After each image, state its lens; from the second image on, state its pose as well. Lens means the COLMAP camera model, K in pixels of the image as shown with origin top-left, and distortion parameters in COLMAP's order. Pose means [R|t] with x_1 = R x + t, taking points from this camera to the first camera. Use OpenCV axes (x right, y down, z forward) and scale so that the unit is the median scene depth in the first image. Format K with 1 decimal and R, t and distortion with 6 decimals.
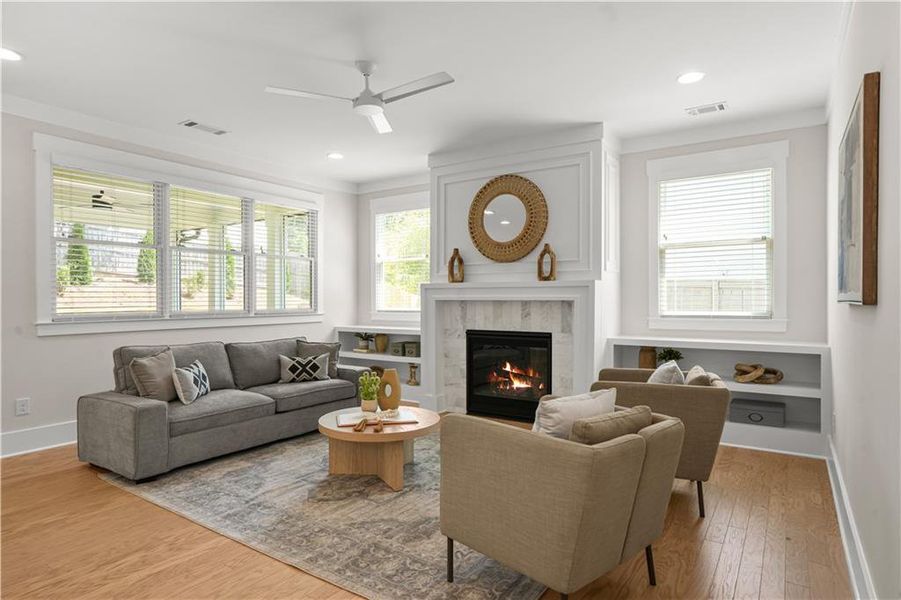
lens RADIAL K [[518.8, 0, 445.2], [0, 518.8, 298.5], [0, 0, 1]] dist [-0.014389, 0.000778]
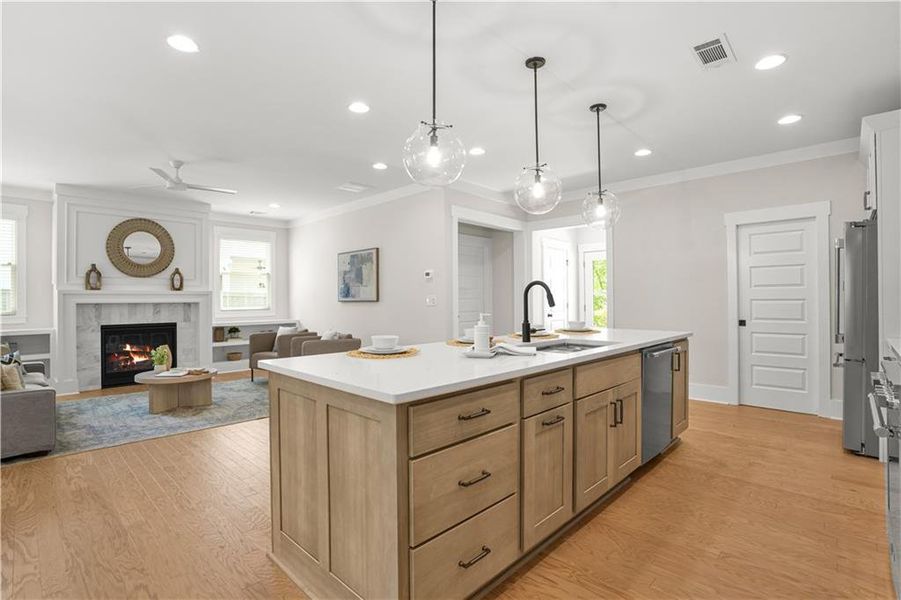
lens RADIAL K [[420.3, 0, 443.2], [0, 420.3, 297.1], [0, 0, 1]] dist [-0.042448, 0.007069]
pose [[0.172312, 0.007107, 0.985017, -0.929339], [0.010800, 0.999900, -0.009104, 0.007297], [-0.984983, 0.012207, 0.172218, -0.051344]]
